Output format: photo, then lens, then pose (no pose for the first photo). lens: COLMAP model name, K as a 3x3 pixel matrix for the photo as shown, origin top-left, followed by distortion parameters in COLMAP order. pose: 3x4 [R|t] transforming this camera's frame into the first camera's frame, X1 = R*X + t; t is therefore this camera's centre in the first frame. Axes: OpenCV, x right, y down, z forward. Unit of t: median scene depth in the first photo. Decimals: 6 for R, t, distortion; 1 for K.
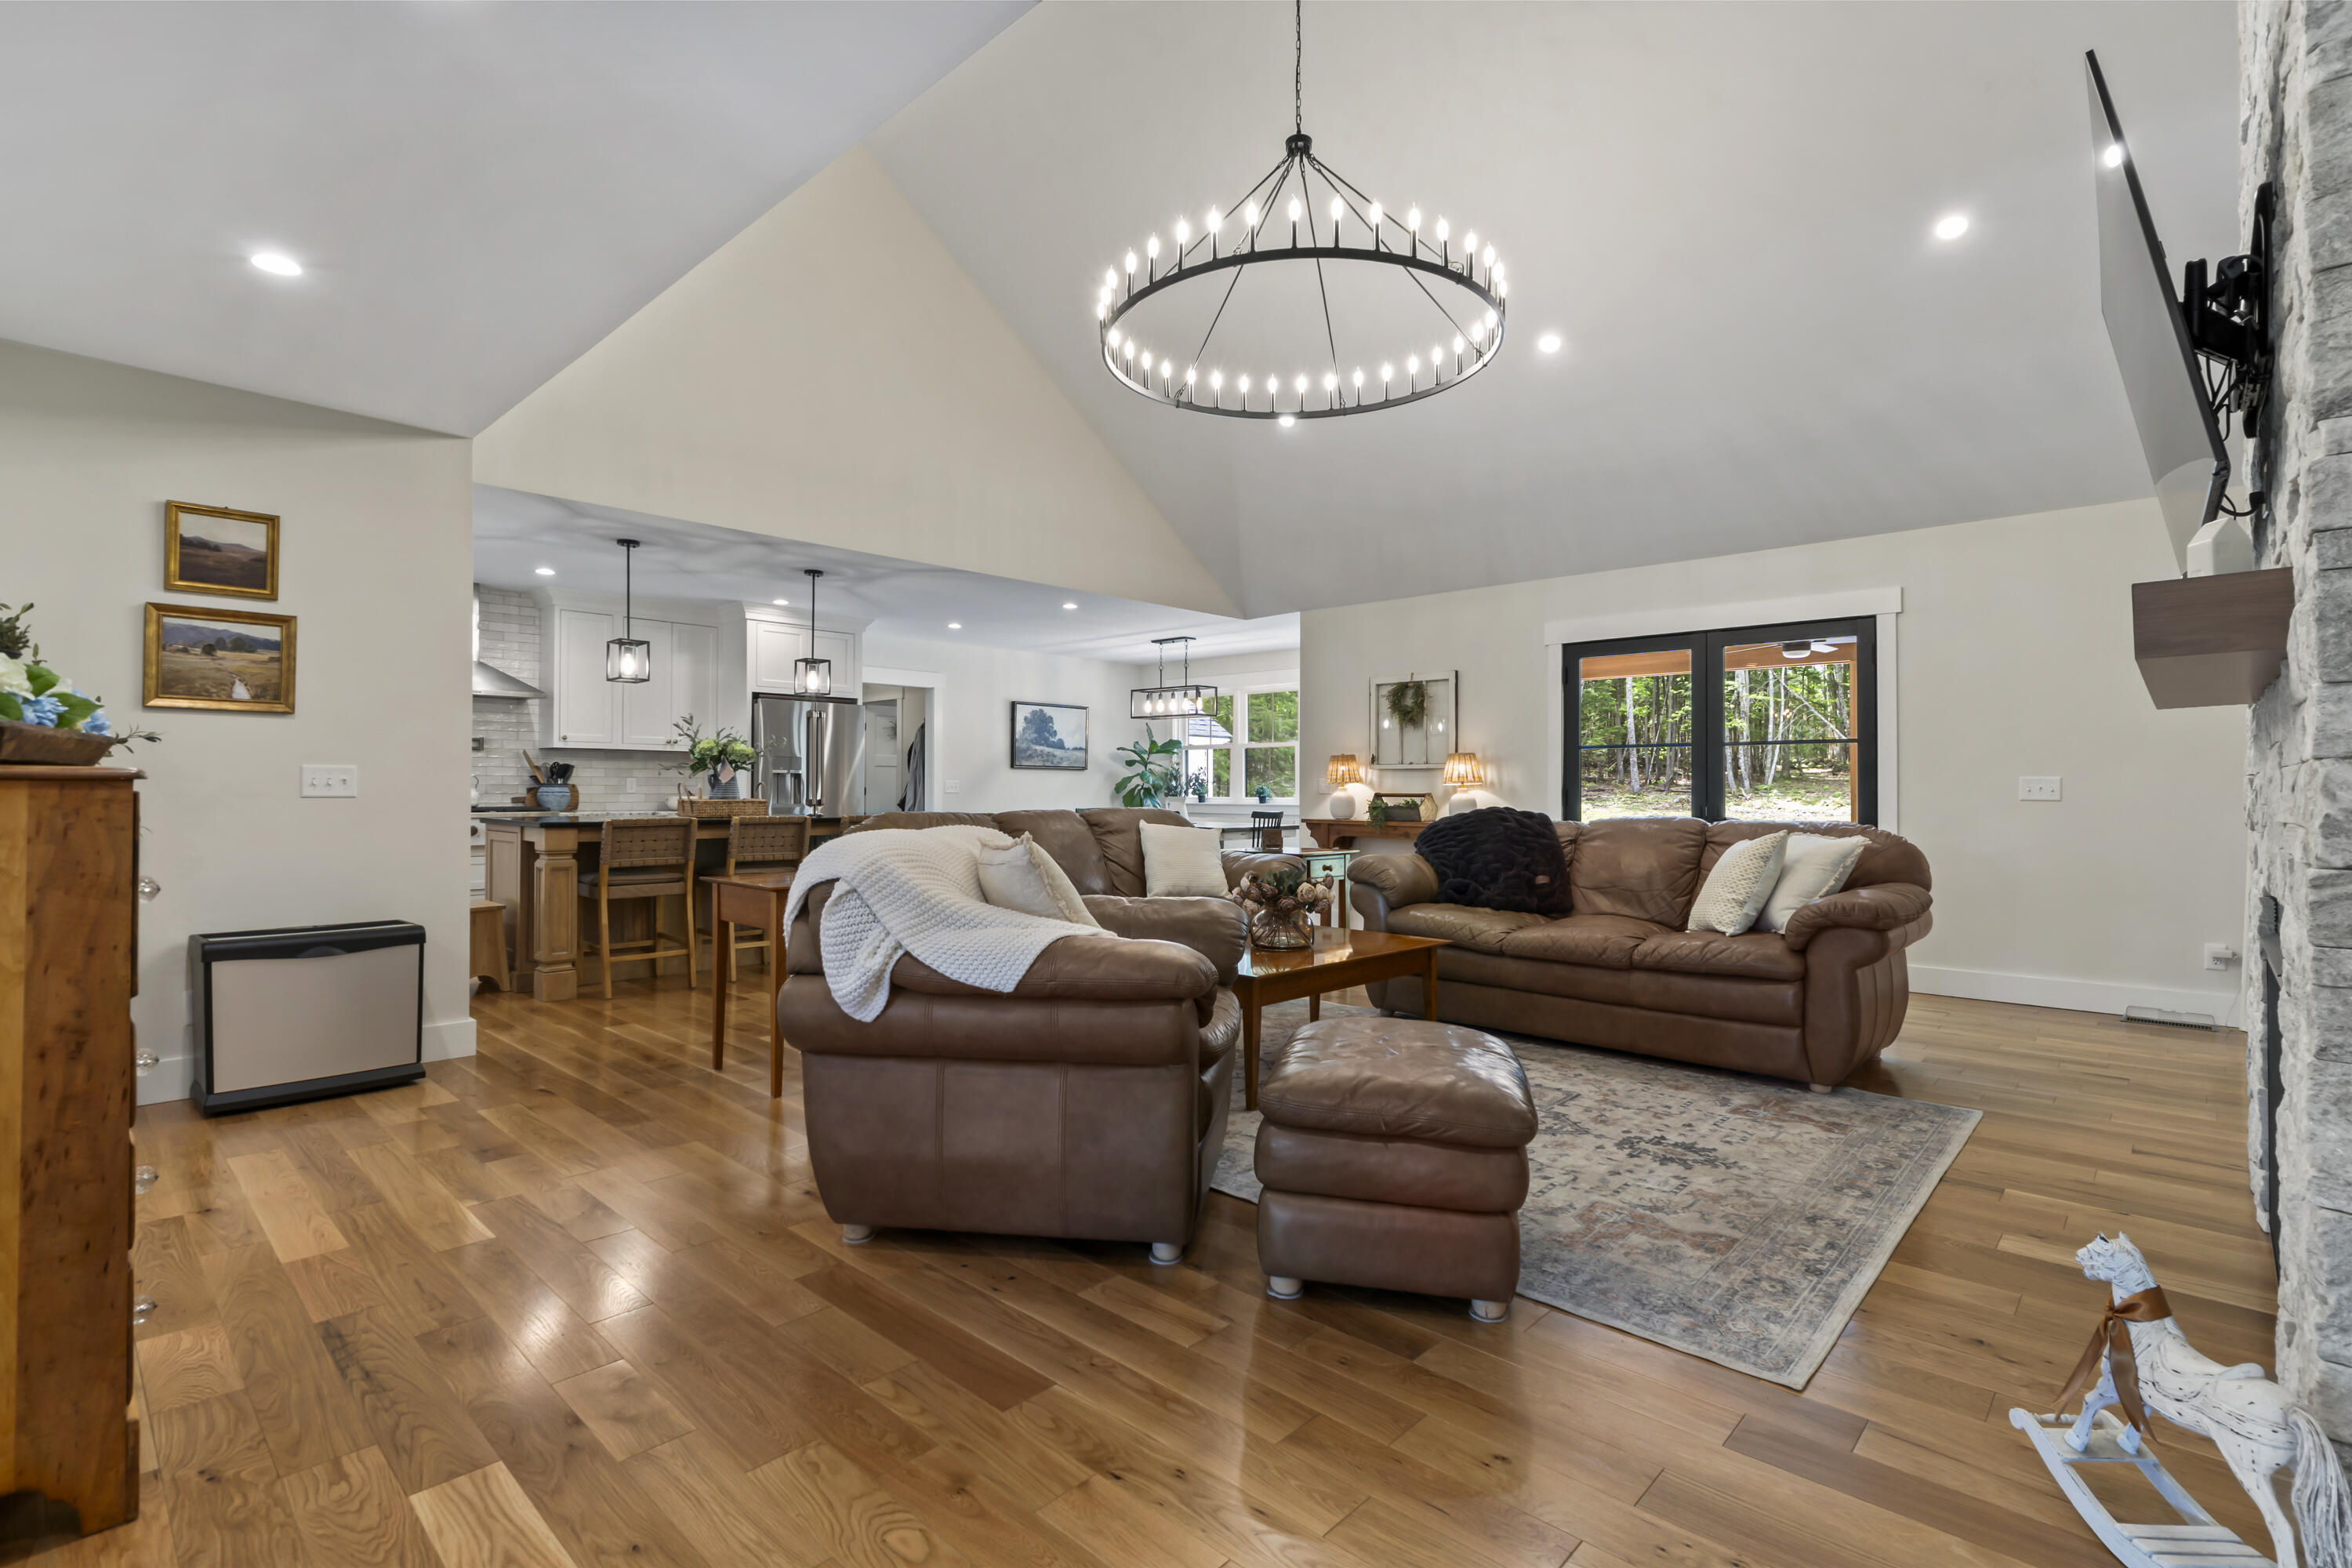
lens RADIAL K [[1088.7, 0, 1177.8], [0, 1088.7, 782.3], [0, 0, 1]] dist [-0.005512, -0.000381]
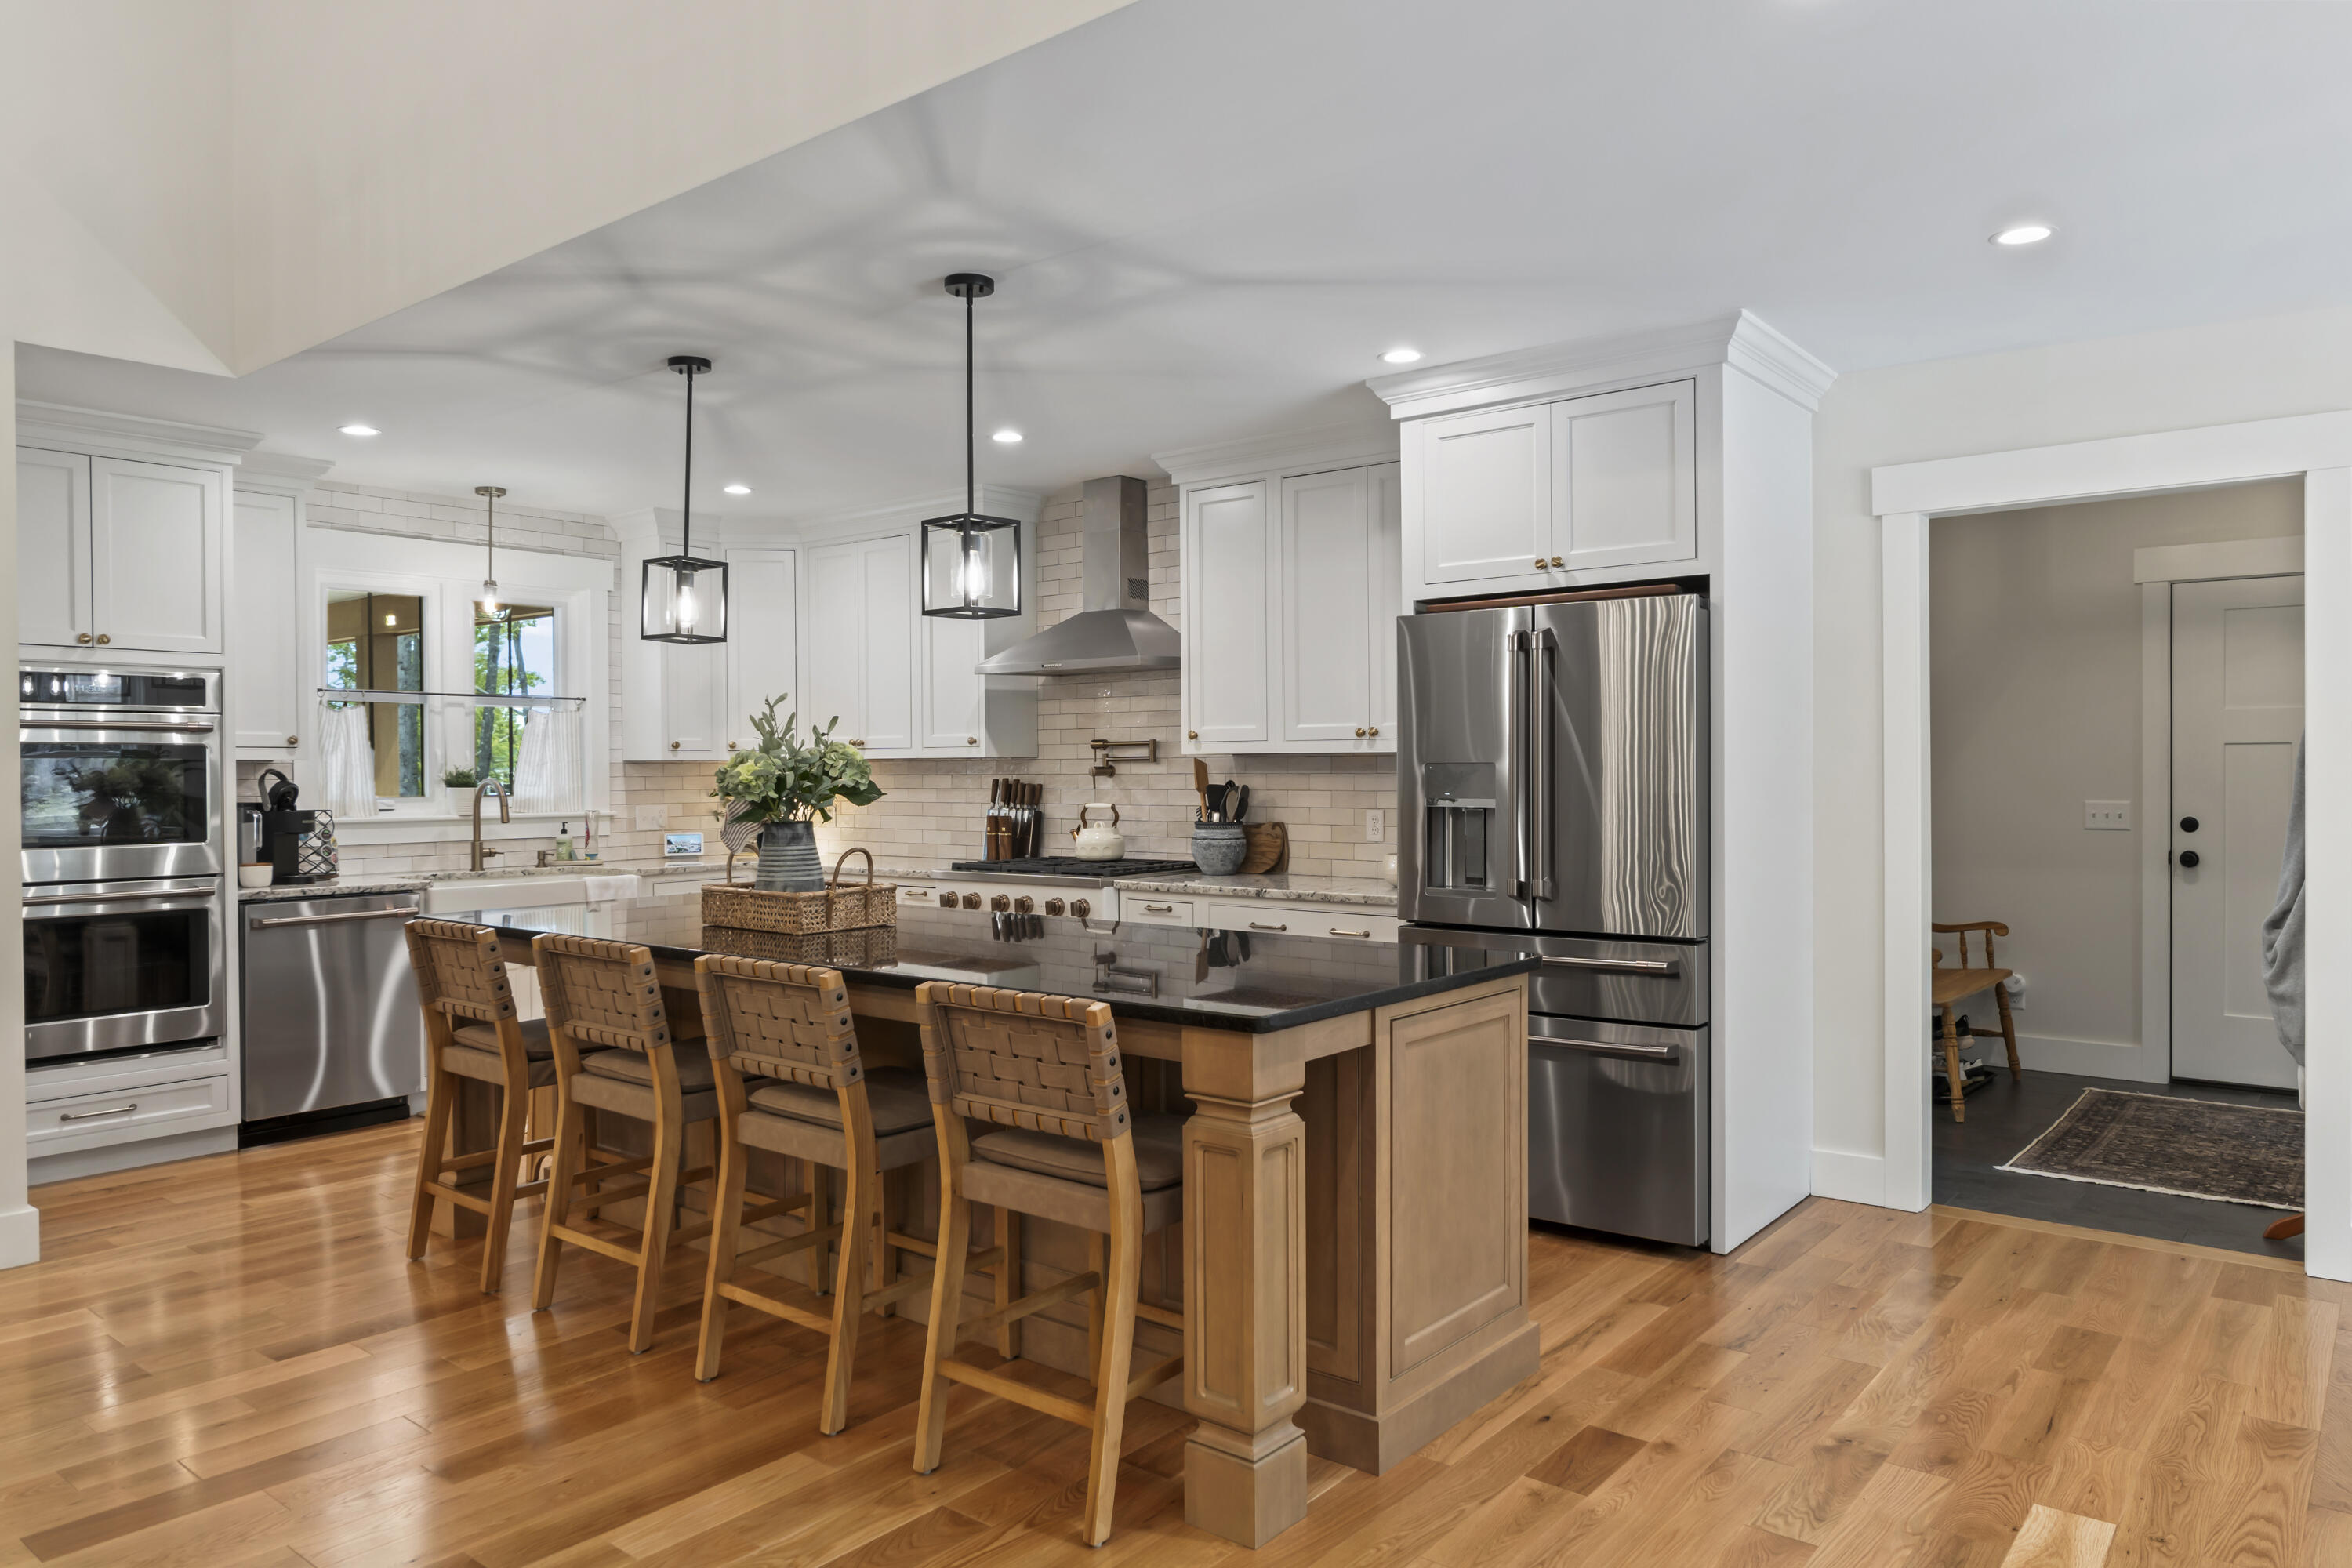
lens RADIAL K [[1542.3, 0, 1175.4], [0, 1542.3, 790.6], [0, 0, 1]] dist [0.002233, 0.000474]
pose [[0.064958, 0.012056, -0.997815, 0.359383], [0.013630, 0.999823, 0.012968, -0.049060], [0.997795, -0.014442, 0.064783, 1.913507]]
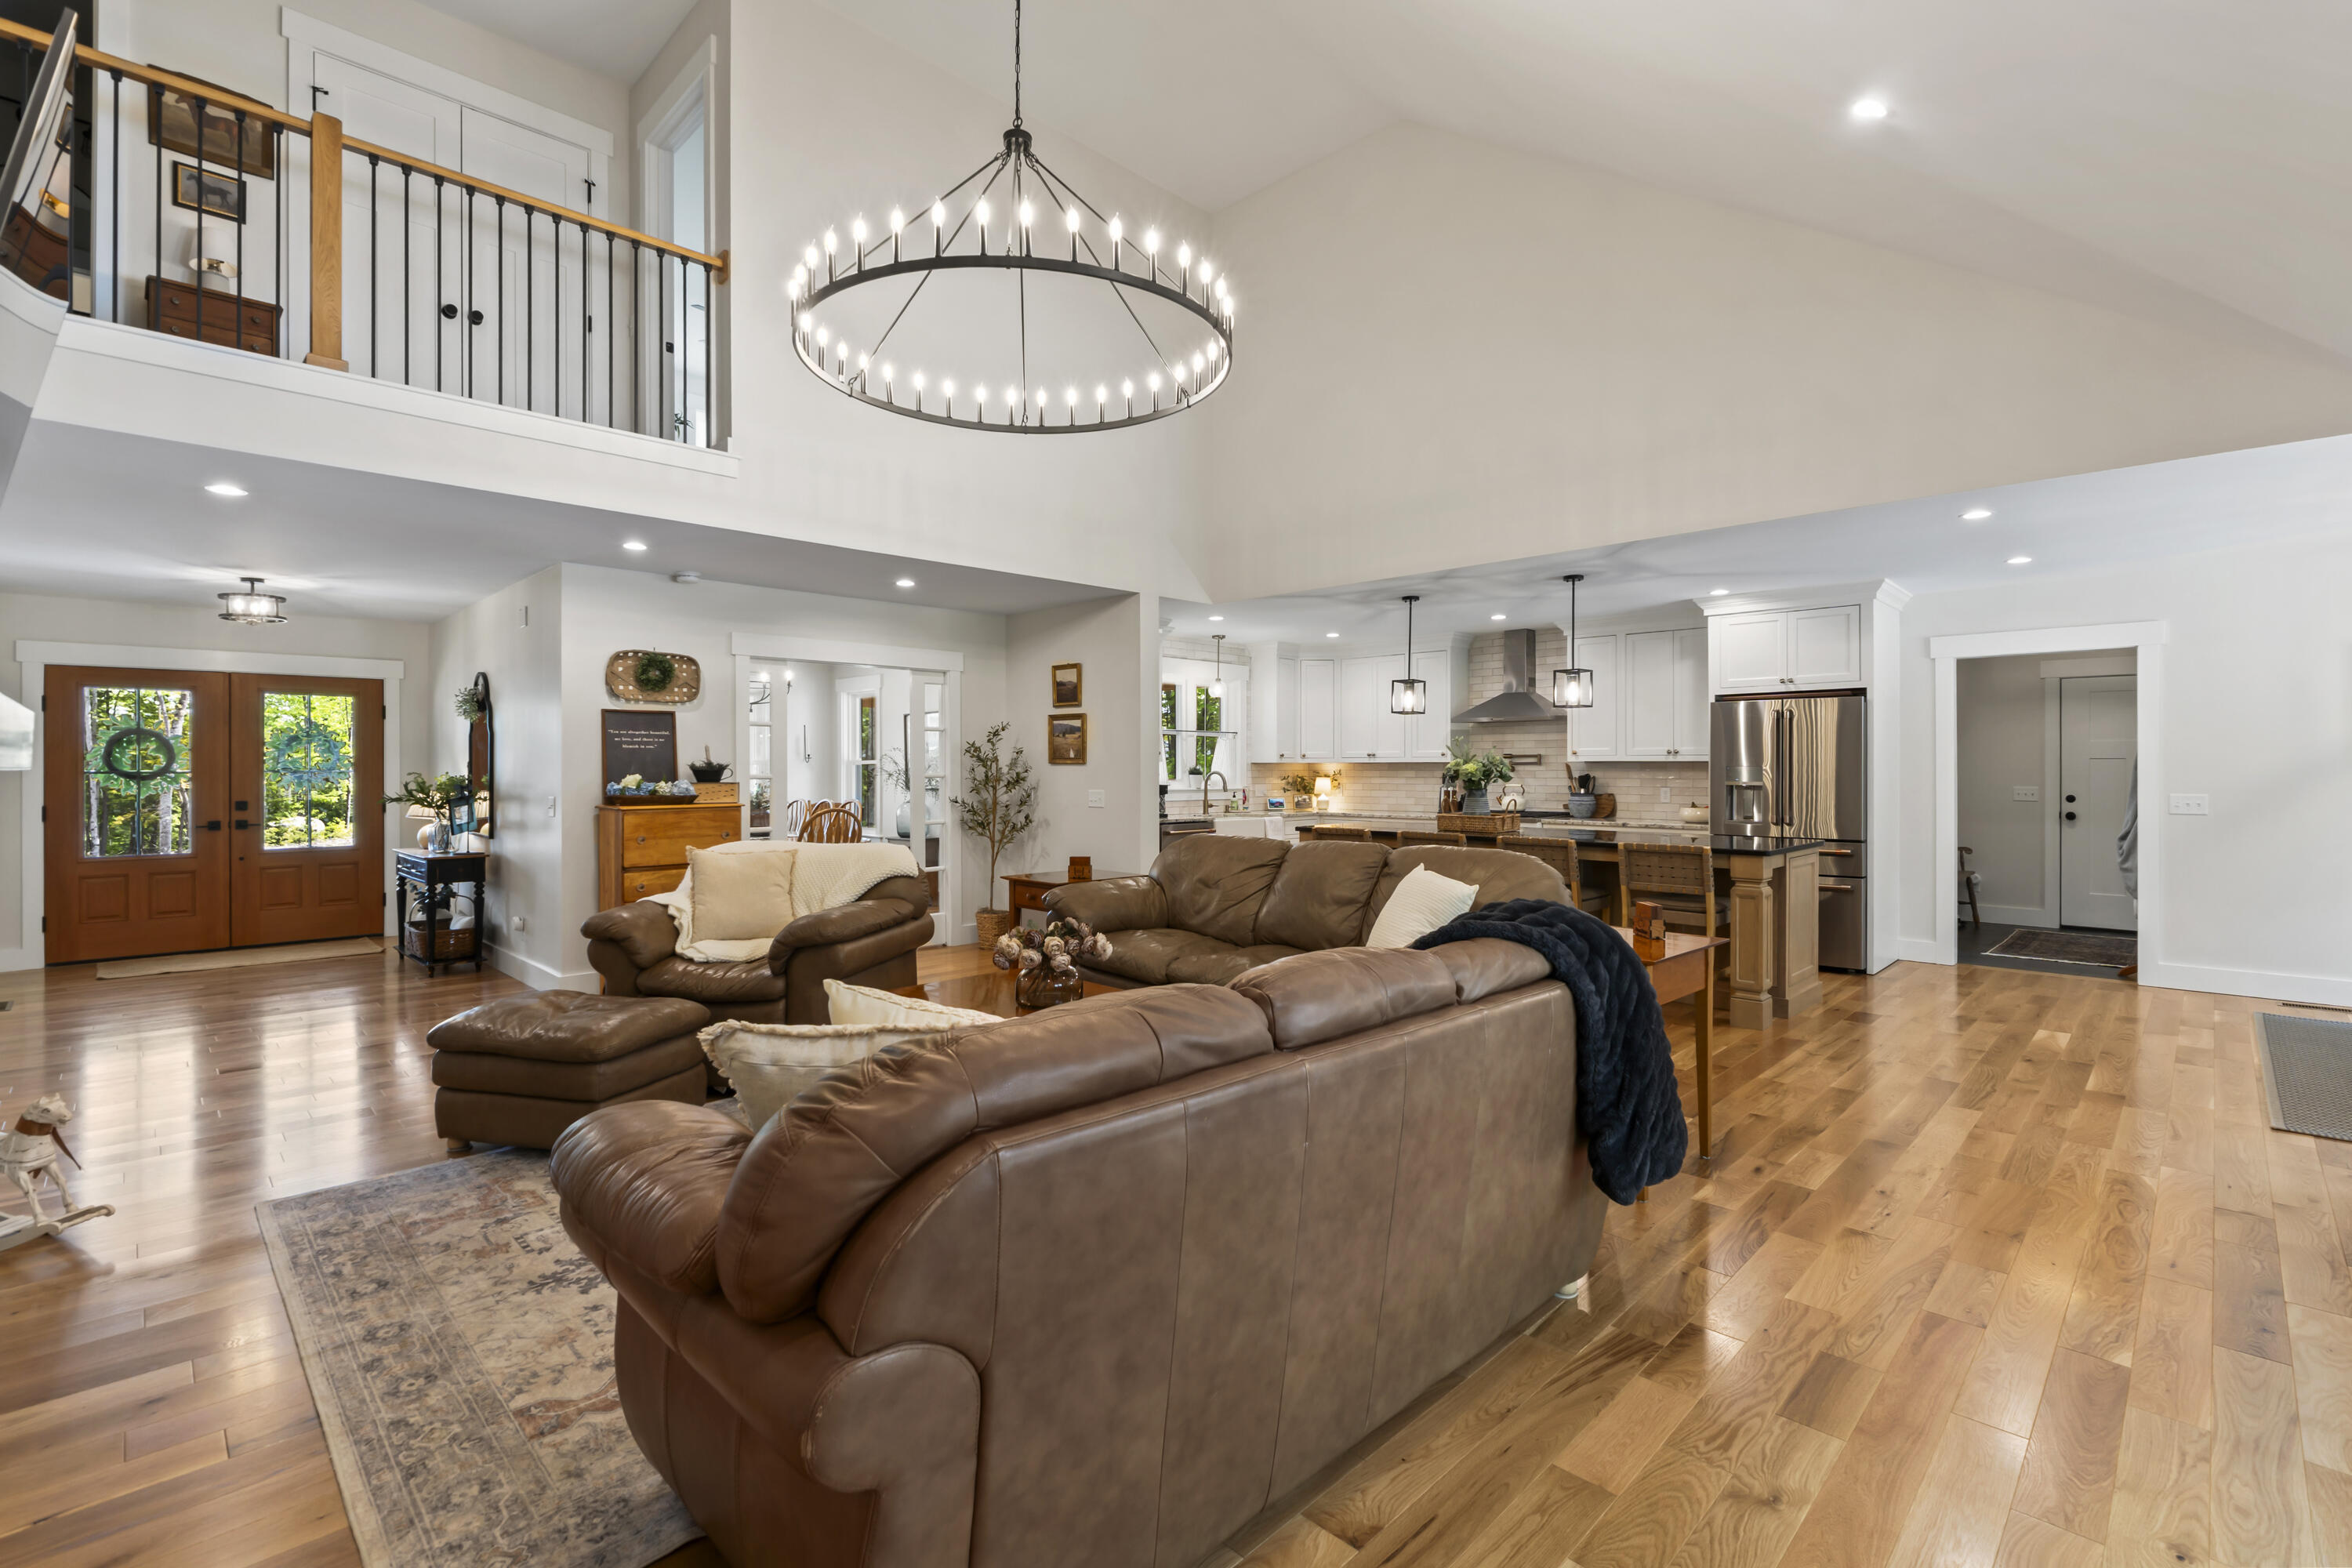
lens RADIAL K [[1057.3, 0, 1175.5], [0, 1057.3, 769.8], [0, 0, 1]] dist [-0.002837, -0.000255]
pose [[-0.032247, -0.000131, -0.999480, 1.099701], [0.007219, 0.999974, -0.000364, -0.052551], [0.999454, -0.007227, -0.032245, 1.262928]]
